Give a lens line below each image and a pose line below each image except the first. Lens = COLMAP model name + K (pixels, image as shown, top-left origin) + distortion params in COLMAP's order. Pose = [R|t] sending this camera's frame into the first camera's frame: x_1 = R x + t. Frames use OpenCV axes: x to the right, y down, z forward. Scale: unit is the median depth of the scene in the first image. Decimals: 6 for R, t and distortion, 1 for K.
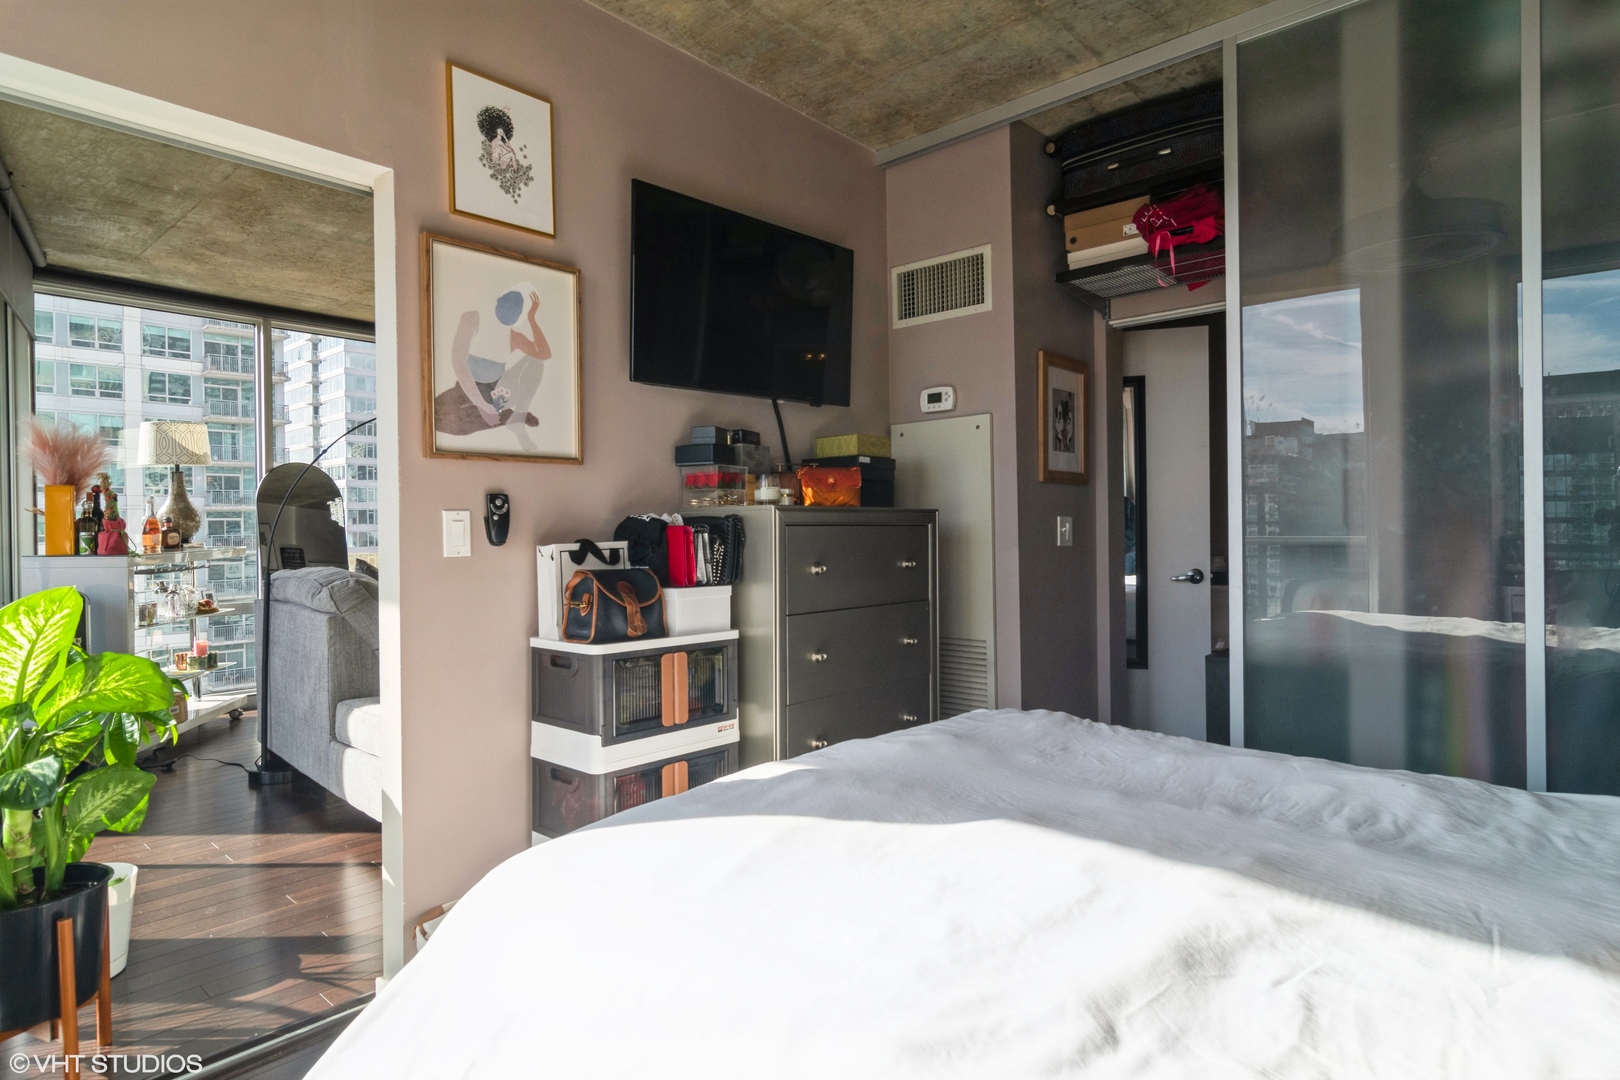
lens RADIAL K [[869.7, 0, 802.4], [0, 869.7, 535.5], [0, 0, 1]] dist [-0.000045, 0.002249]
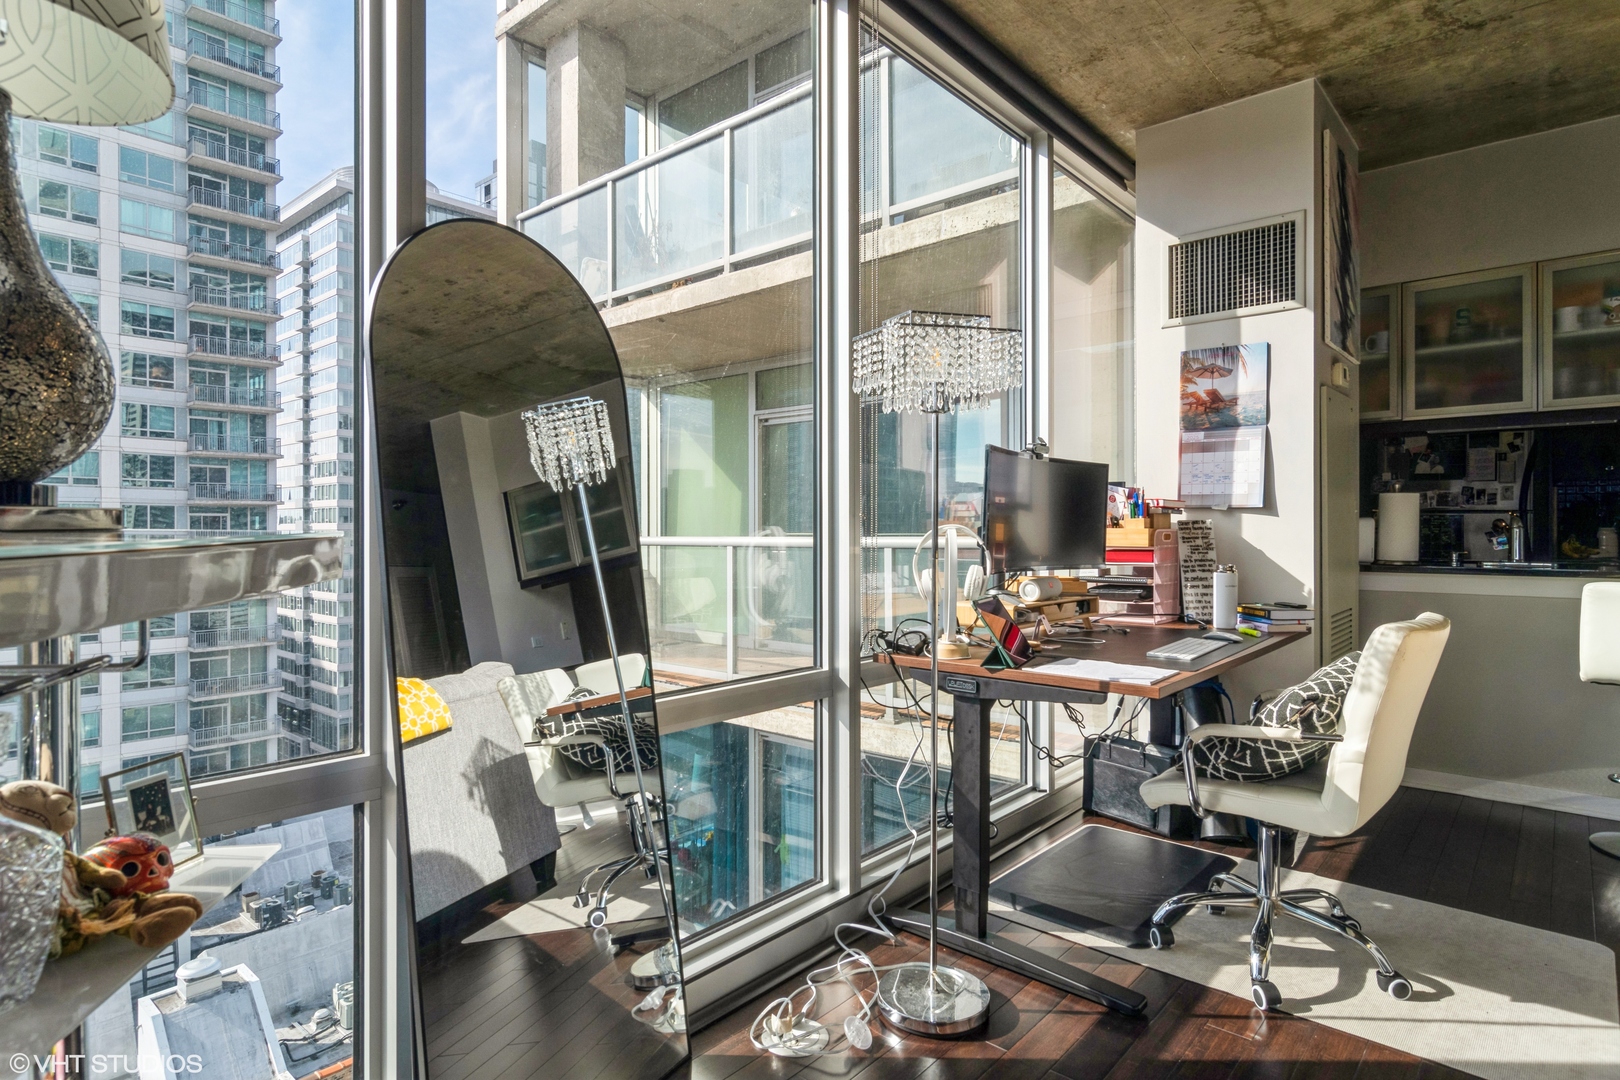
lens RADIAL K [[865.4, 0, 800.7], [0, 865.4, 530.7], [0, 0, 1]] dist [-0.000192, 0.000656]
pose [[0.999868, 0.008306, 0.013968, -0.056884], [-0.008183, 0.999928, -0.008812, 0.001385], [-0.014041, 0.008697, 0.999864, 0.084774]]
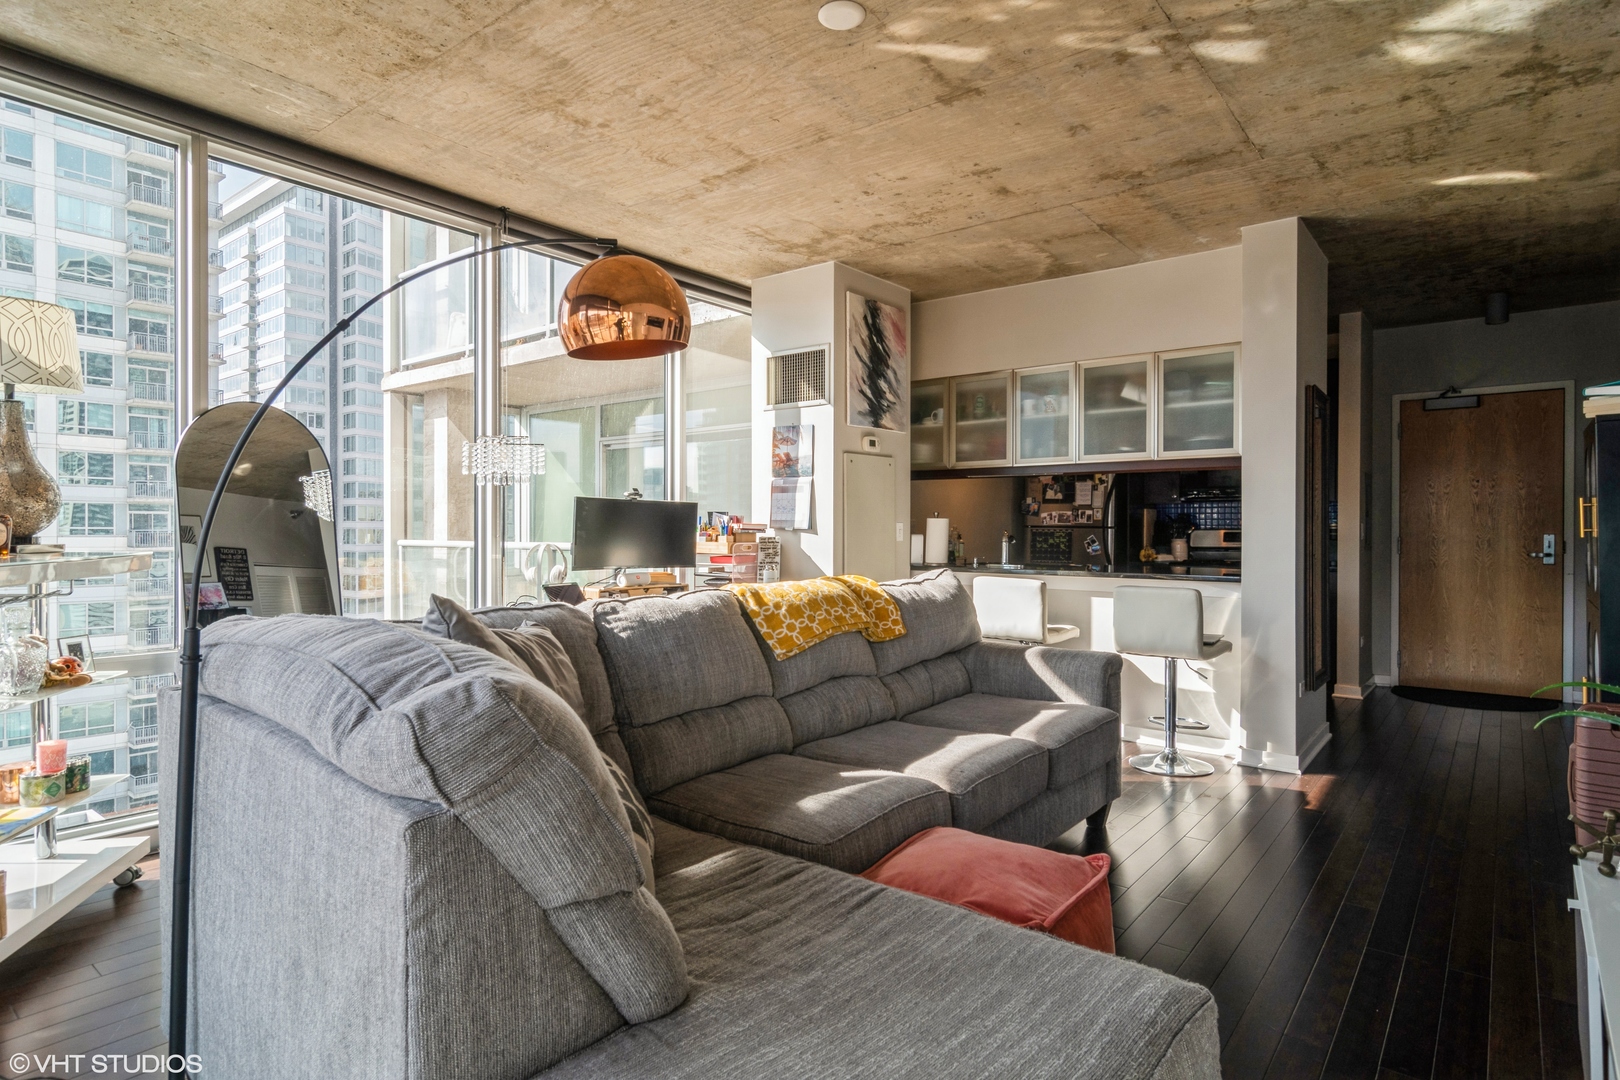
lens RADIAL K [[869.7, 0, 802.4], [0, 869.7, 535.5], [0, 0, 1]] dist [-0.000045, 0.002249]
pose [[0.998356, 0.012389, 0.055965, -0.029757], [-0.012229, 0.999920, -0.003204, -0.000022], [-0.056001, 0.002515, 0.998428, 0.048674]]
